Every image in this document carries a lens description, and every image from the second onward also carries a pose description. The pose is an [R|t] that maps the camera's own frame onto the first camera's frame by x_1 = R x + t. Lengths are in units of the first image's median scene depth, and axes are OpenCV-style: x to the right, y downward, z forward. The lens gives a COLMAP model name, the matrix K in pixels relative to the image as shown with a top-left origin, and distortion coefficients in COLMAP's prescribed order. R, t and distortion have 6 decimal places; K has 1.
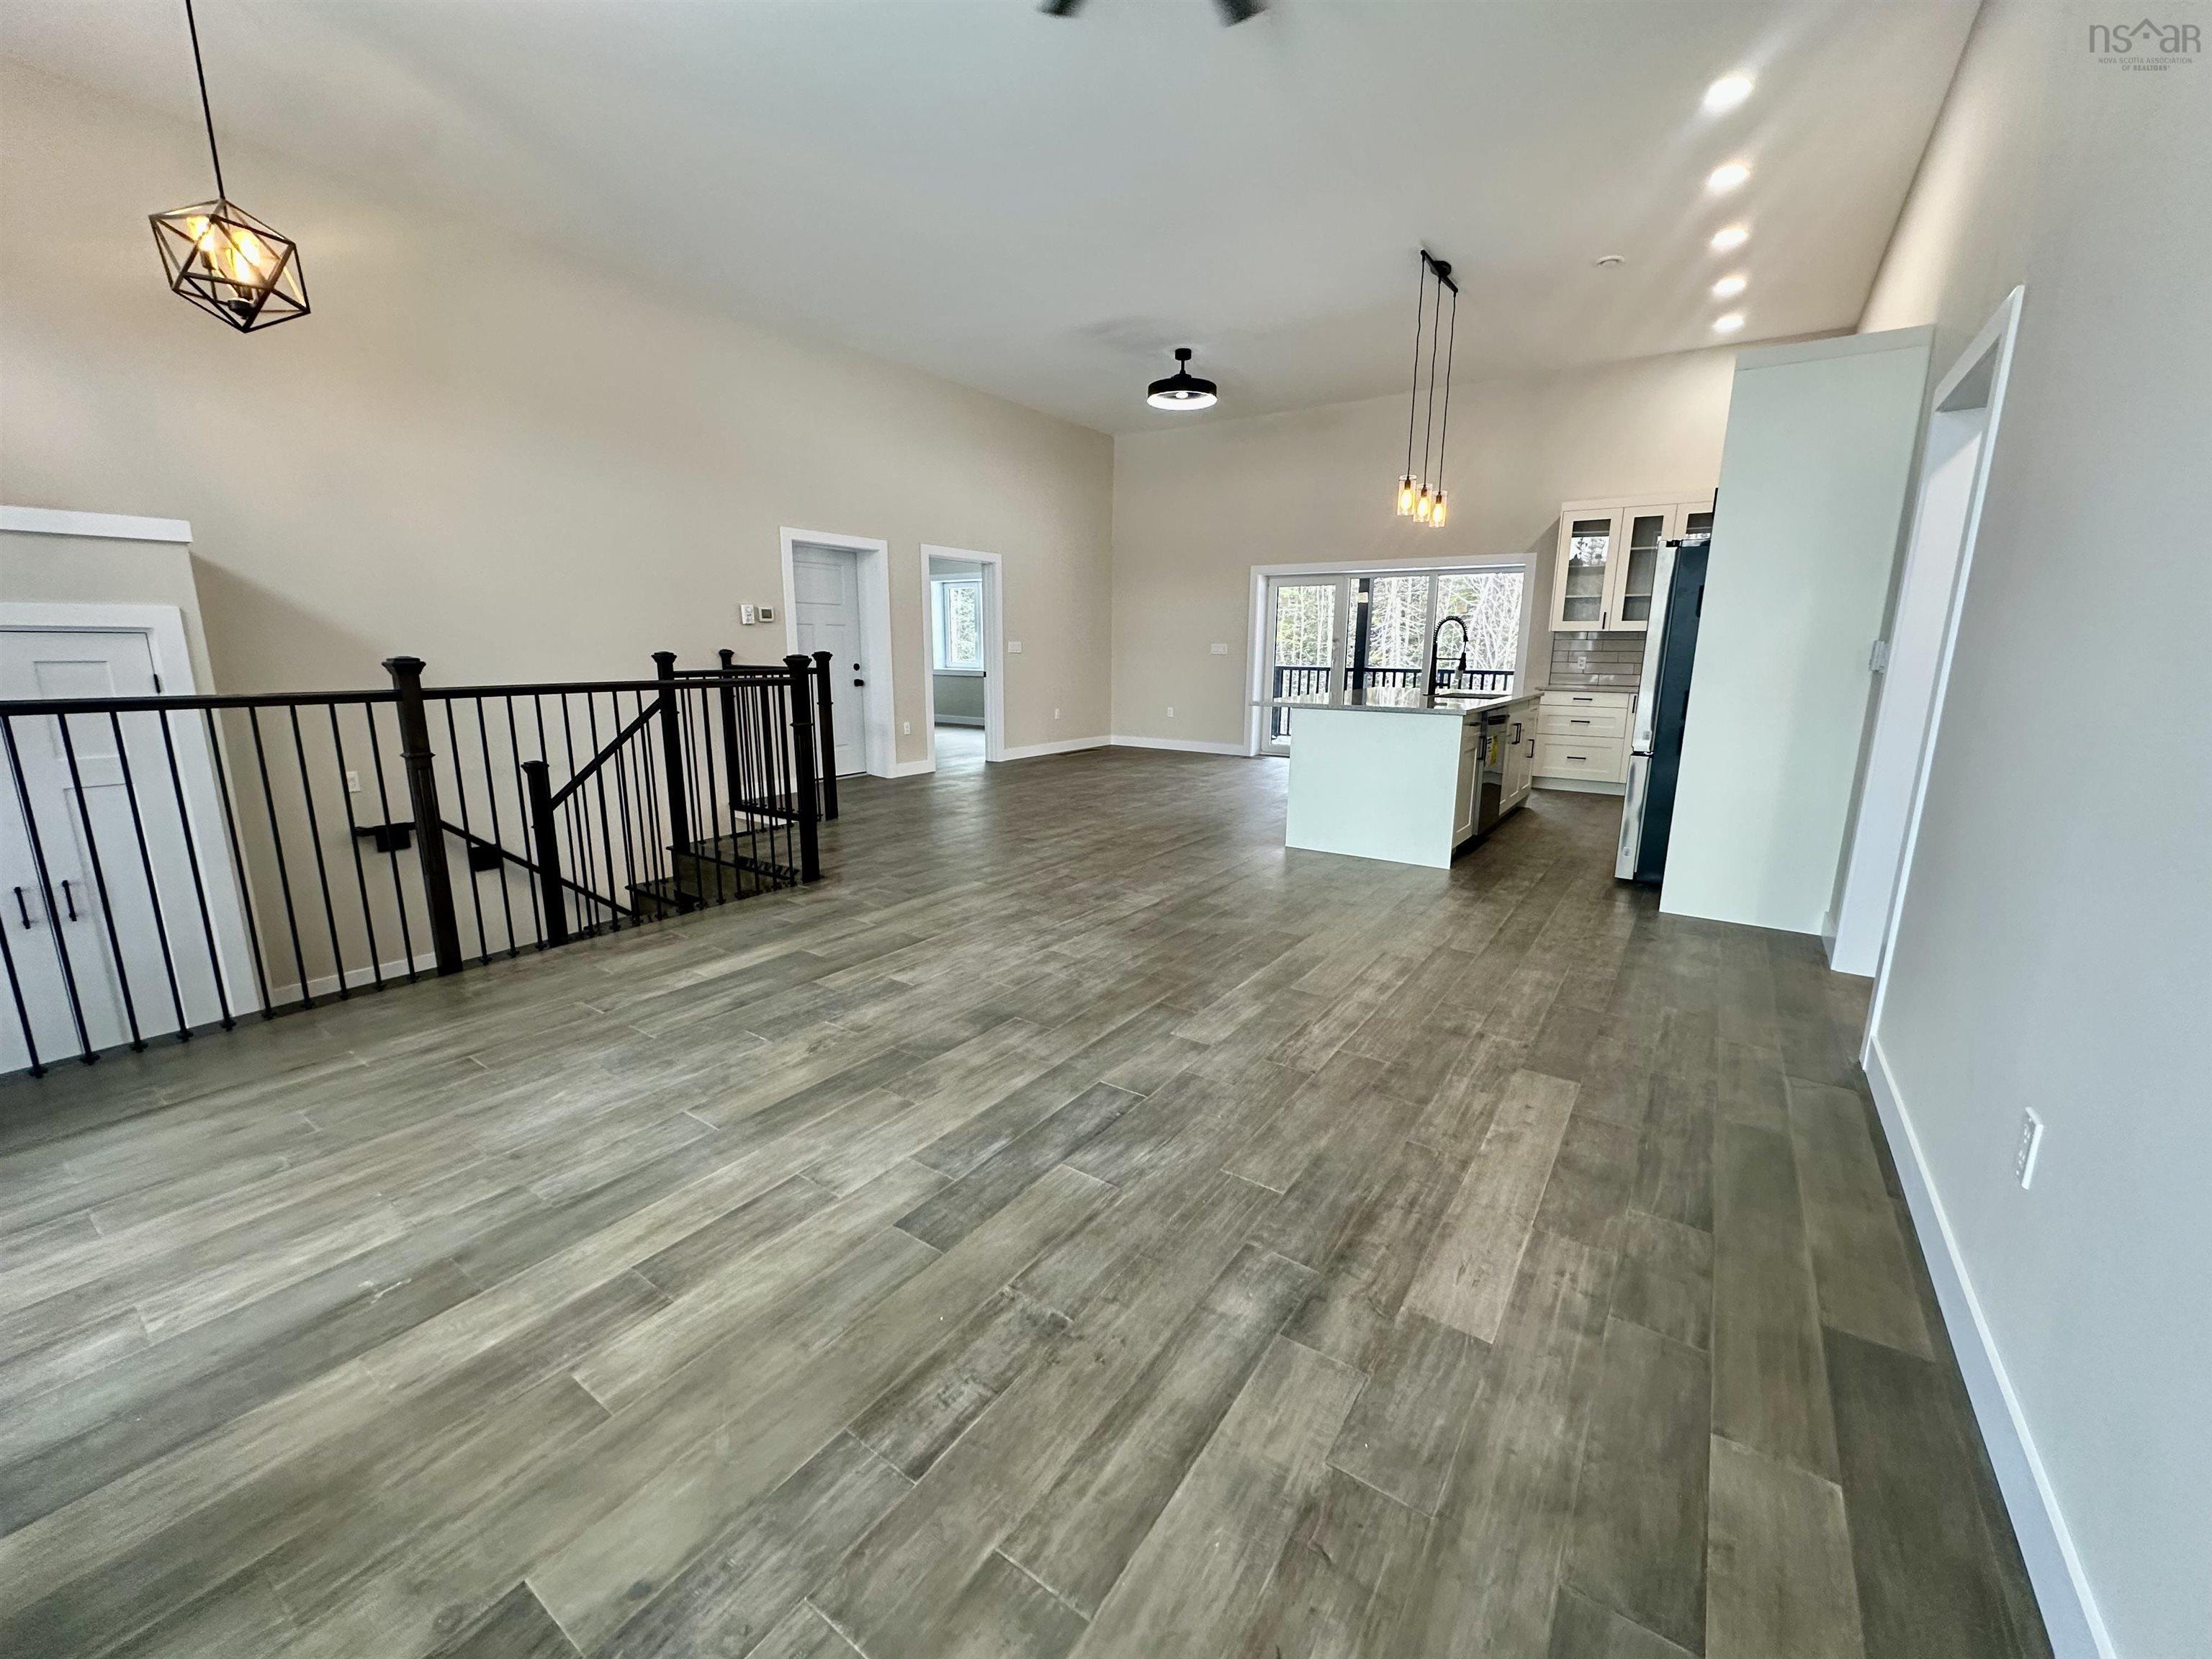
lens RADIAL K [[888.1, 0, 1112.0], [0, 888.1, 832.2], [0, 0, 1]] dist [-0.010821, 0.000587]
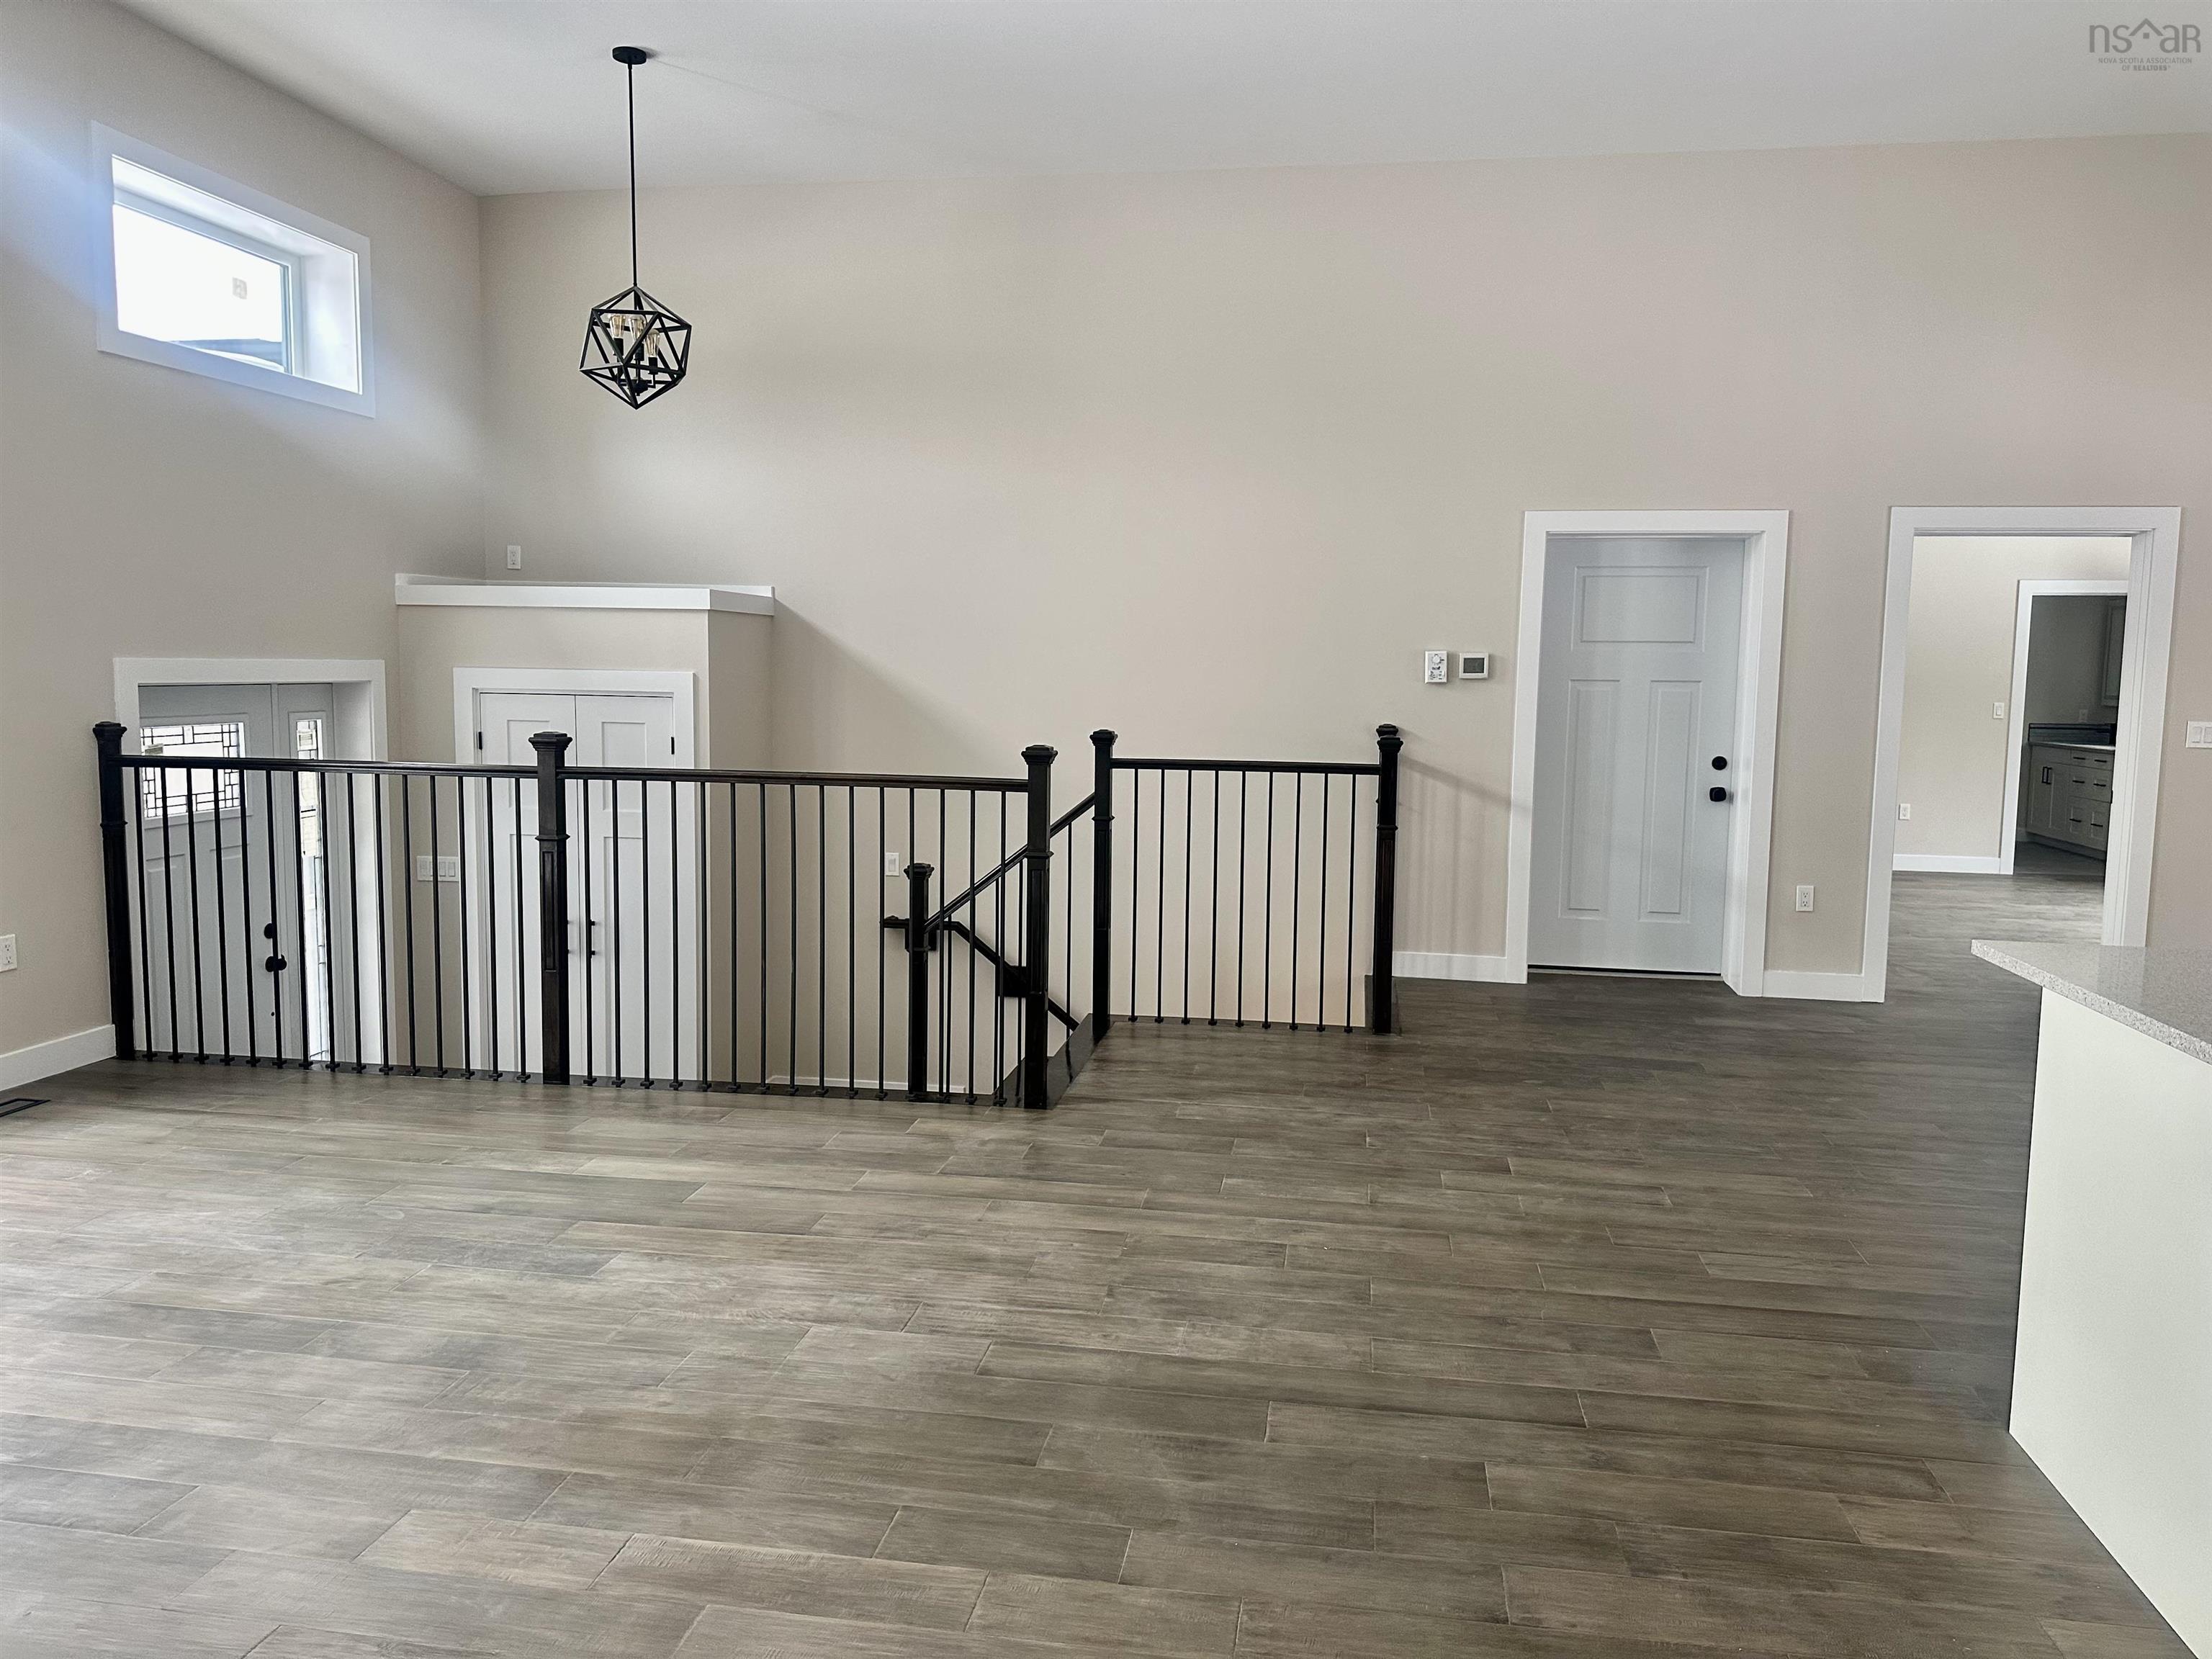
lens RADIAL K [[1558.0, 0, 1104.0], [0, 1558.0, 813.3], [0, 0, 1]] dist [0.055635, -0.075415]
pose [[0.419923, 0.082738, -0.903781, 0.865272], [-0.197520, 0.980297, -0.002030, -0.208285], [0.885805, 0.179367, 0.427991, 0.754454]]
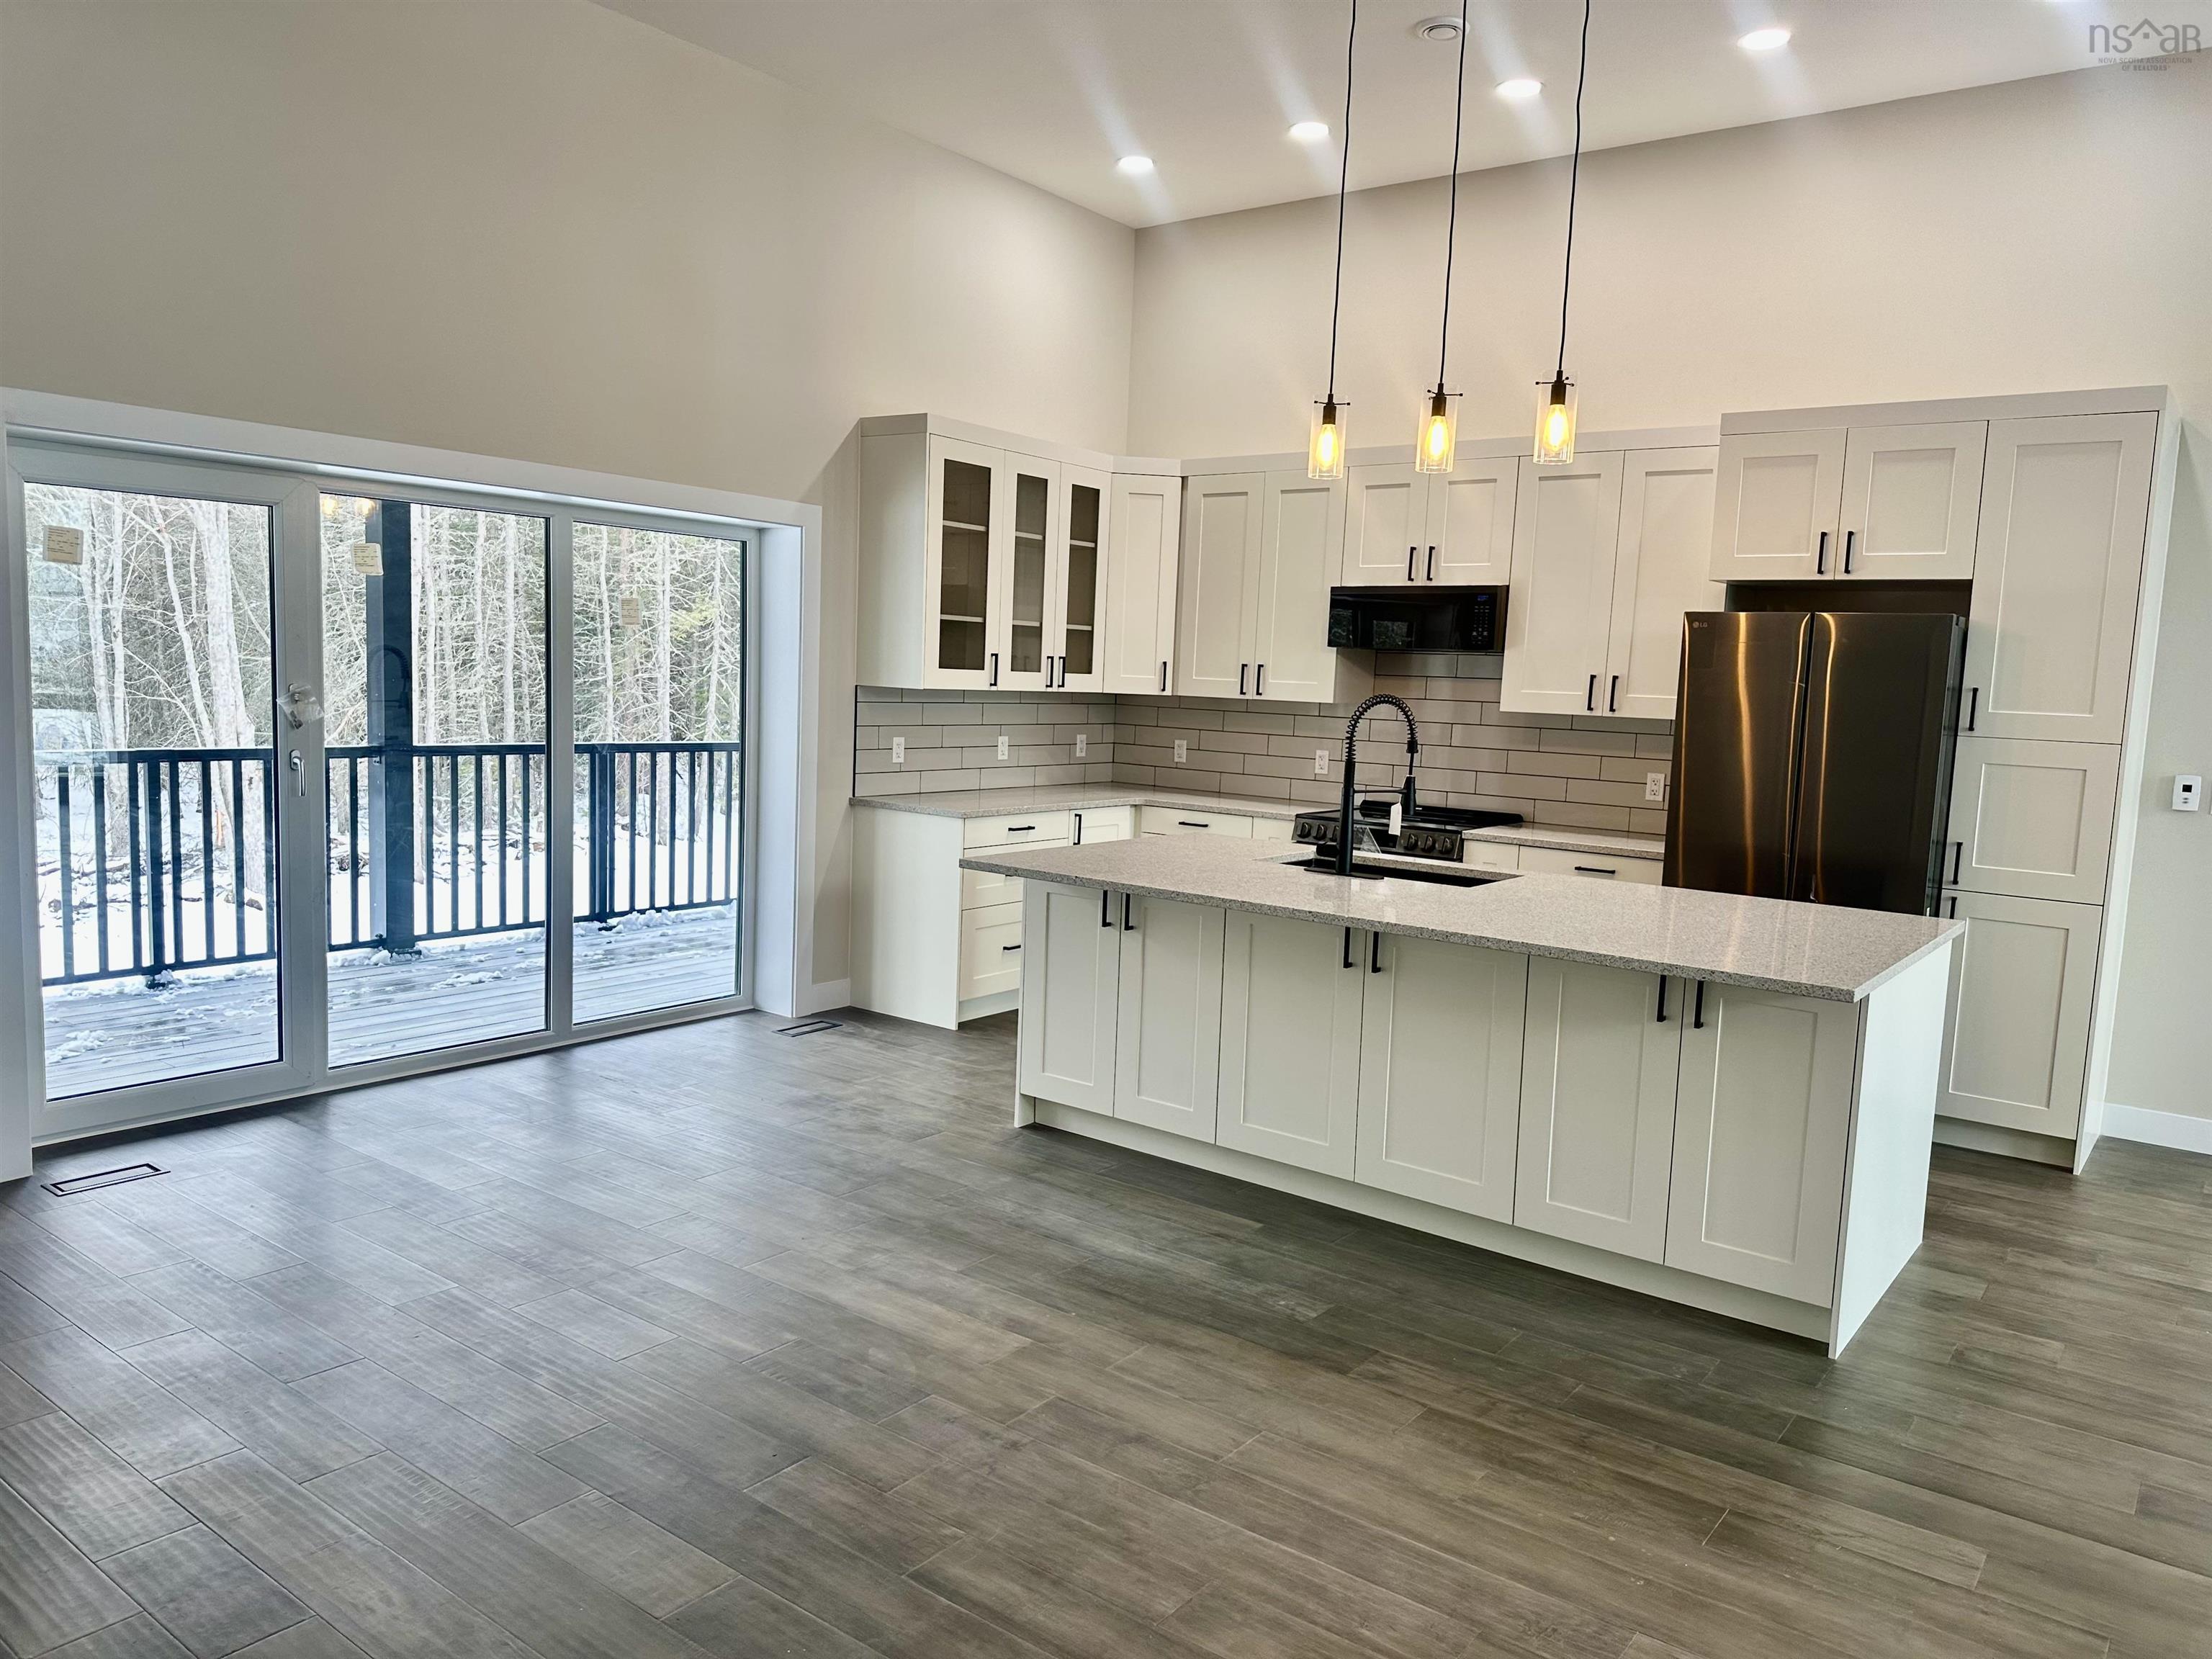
lens RADIAL K [[1558.0, 0, 1099.2], [0, 1558.0, 840.5], [0, 0, 1]] dist [0.055635, -0.075415]
pose [[0.052859, -0.113340, 0.992149, -0.749236], [0.169674, 0.980111, 0.102925, -0.503171], [-0.984082, 0.162901, 0.071038, 2.024915]]
